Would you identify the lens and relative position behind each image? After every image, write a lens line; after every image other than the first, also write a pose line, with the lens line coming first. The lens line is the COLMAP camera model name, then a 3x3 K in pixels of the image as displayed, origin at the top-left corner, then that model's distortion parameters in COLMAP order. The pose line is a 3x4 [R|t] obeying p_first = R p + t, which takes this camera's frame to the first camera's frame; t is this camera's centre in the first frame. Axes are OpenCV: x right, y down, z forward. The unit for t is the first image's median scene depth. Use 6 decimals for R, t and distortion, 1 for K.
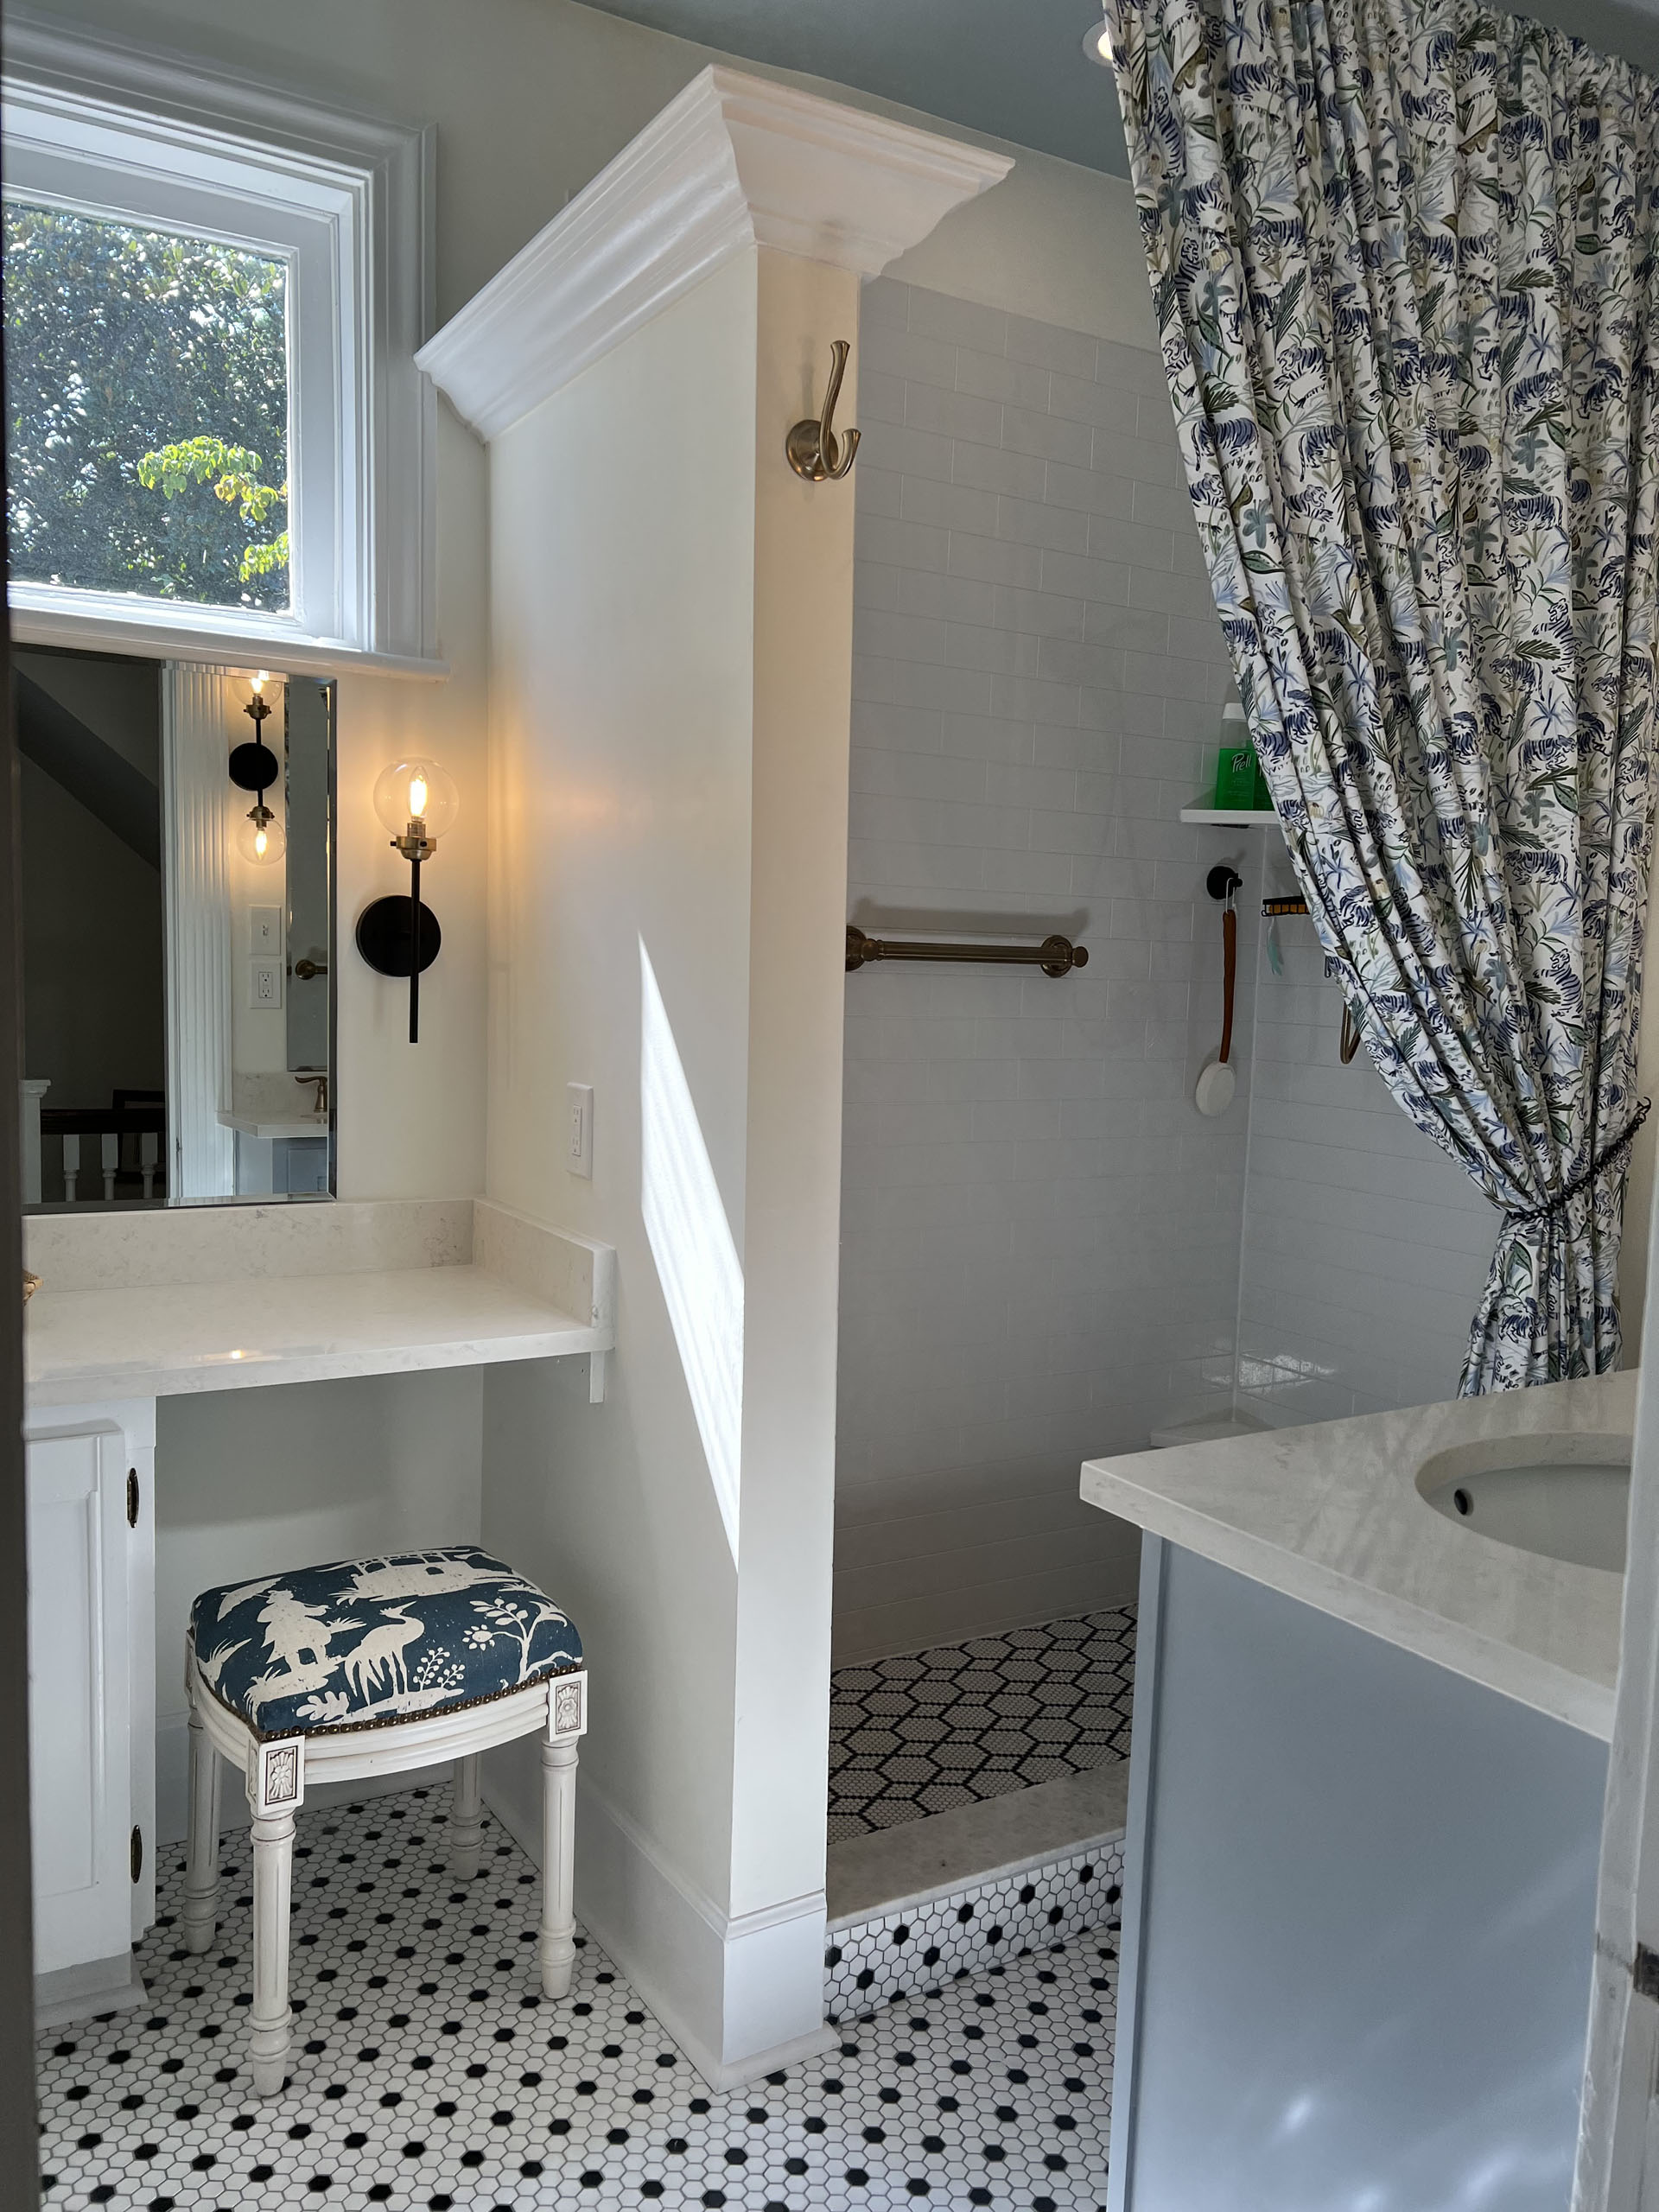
lens RADIAL K [[1661.4, 0, 819.5], [0, 1661.4, 1134.1], [0, 0, 1]] dist [0.063109, -0.071338]
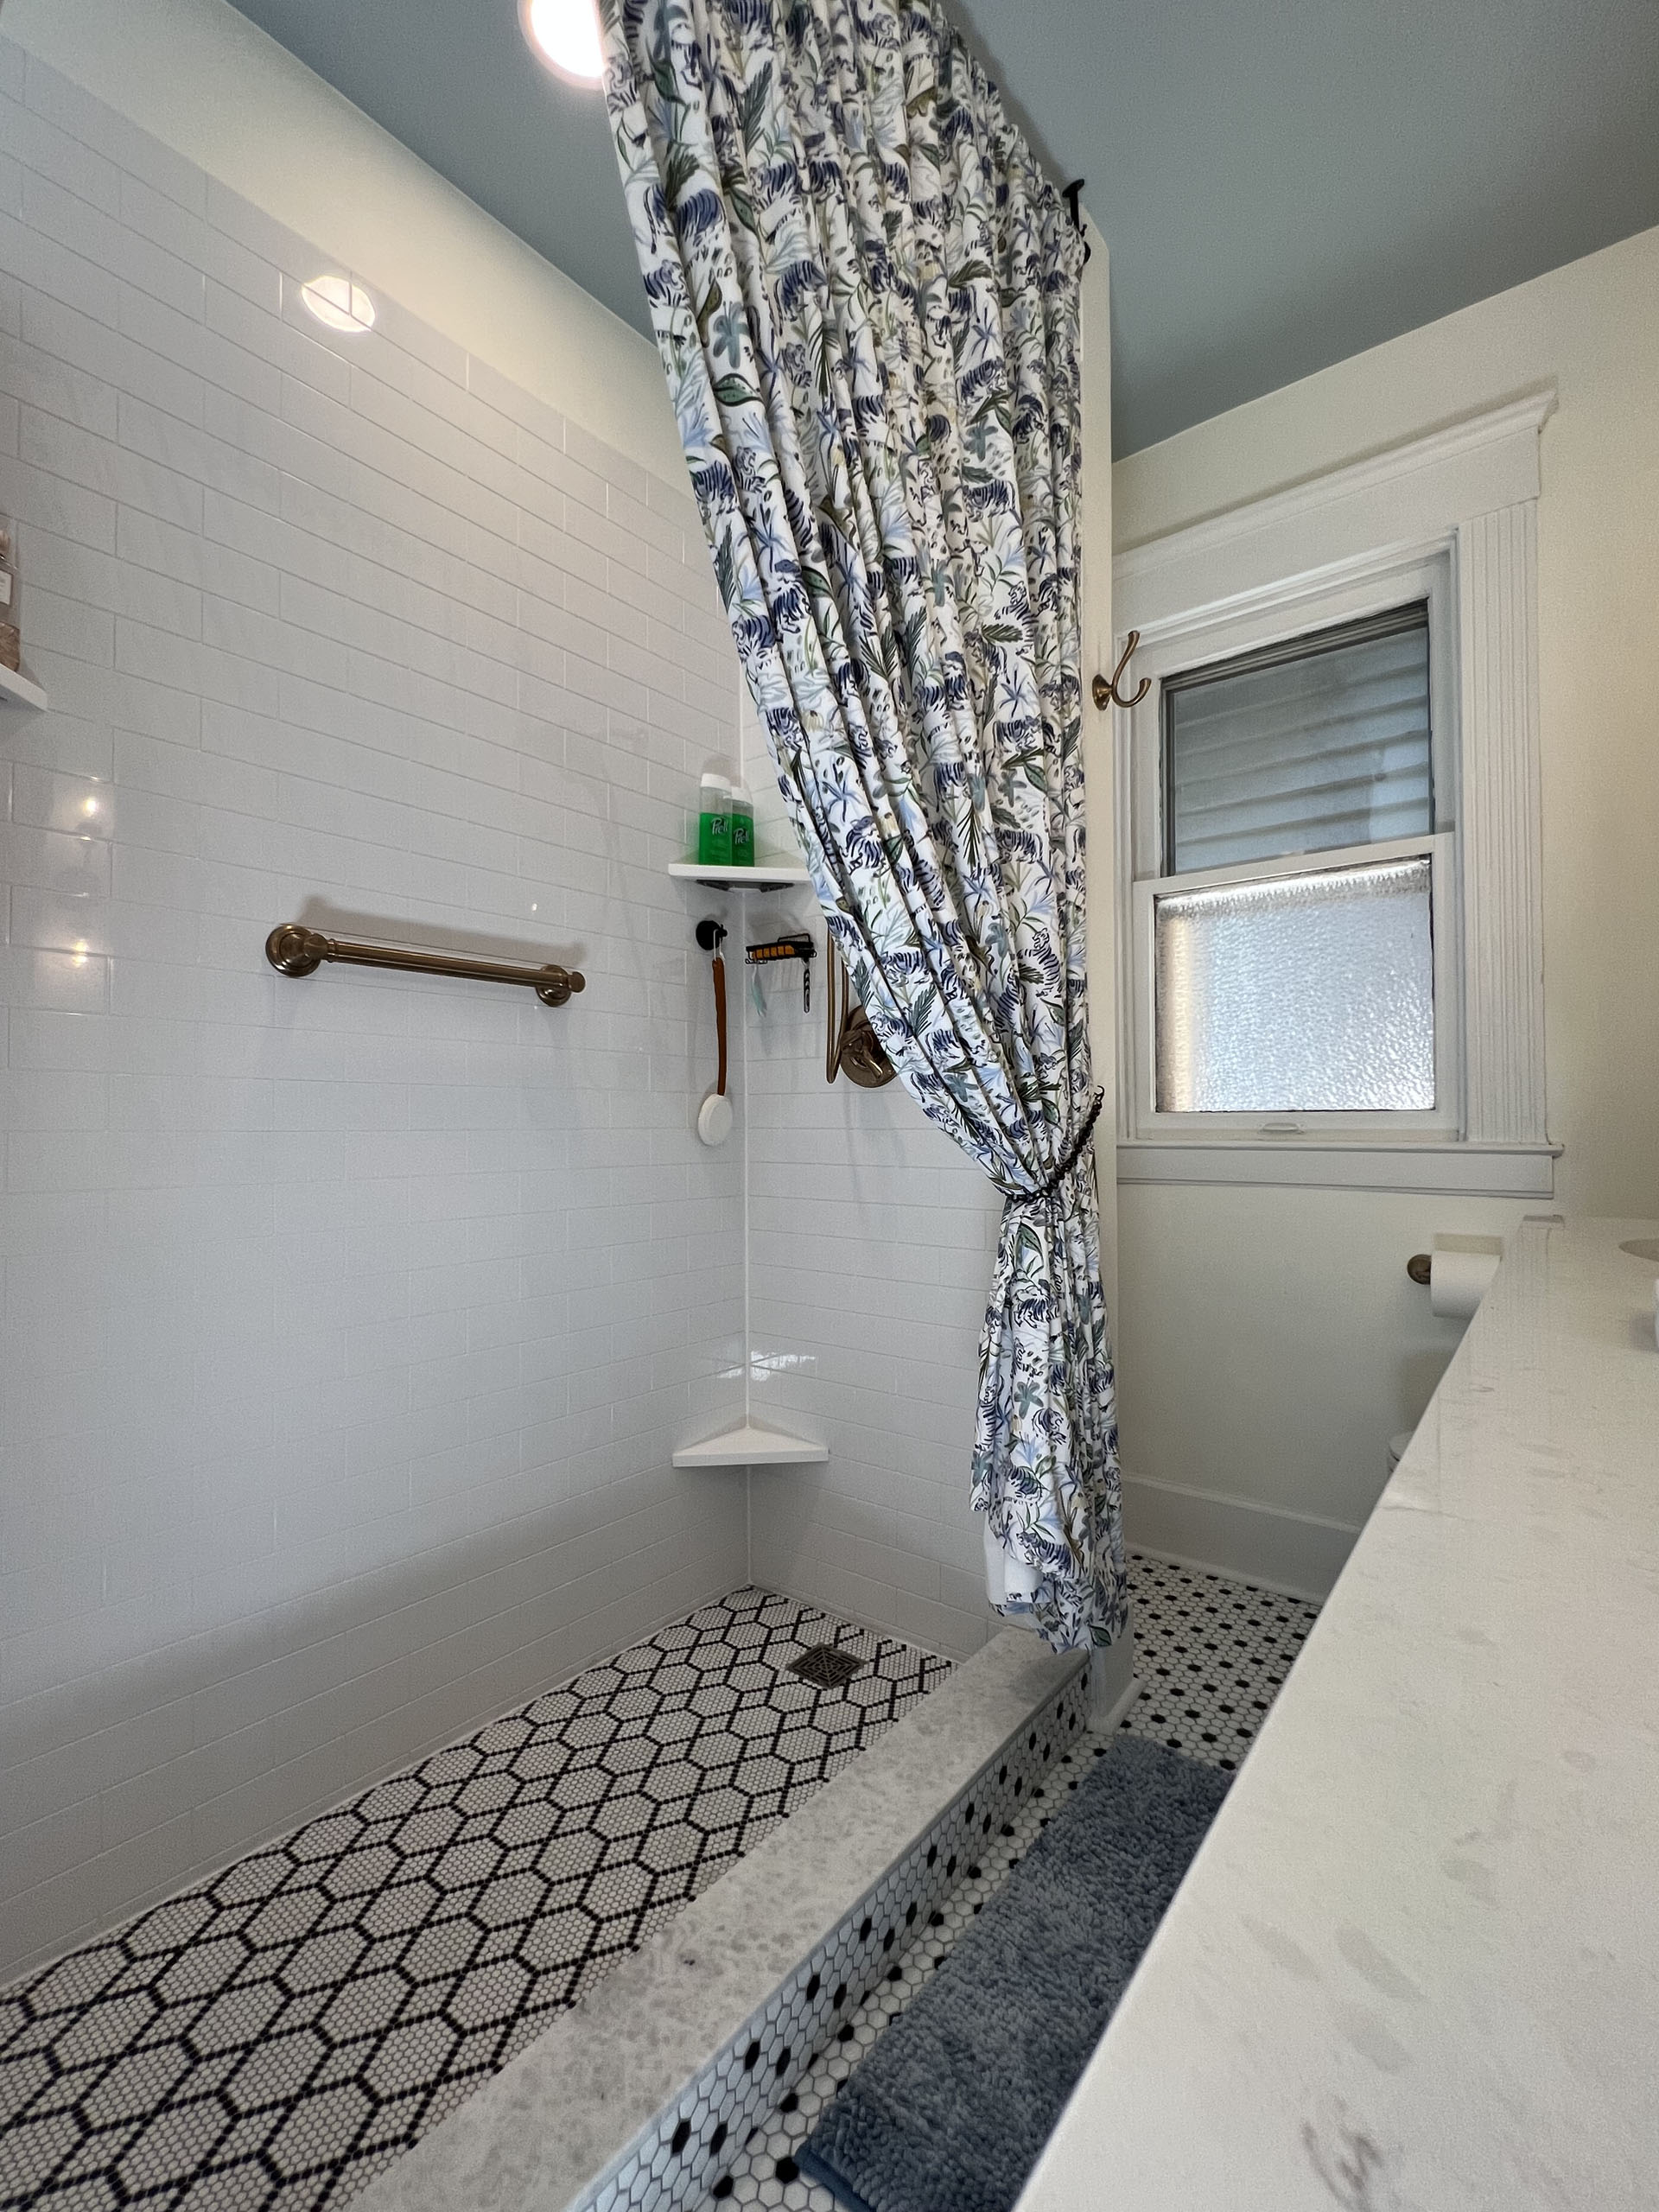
lens RADIAL K [[950.6, 0, 829.5], [0, 950.6, 1106.0], [0, 0, 1]] dist [-0.003065, -0.000483]
pose [[0.934165, -0.029453, 0.355623, 0.117588], [0.071170, 0.991944, -0.104797, 0.048126], [-0.349672, 0.123207, 0.928736, 0.536443]]
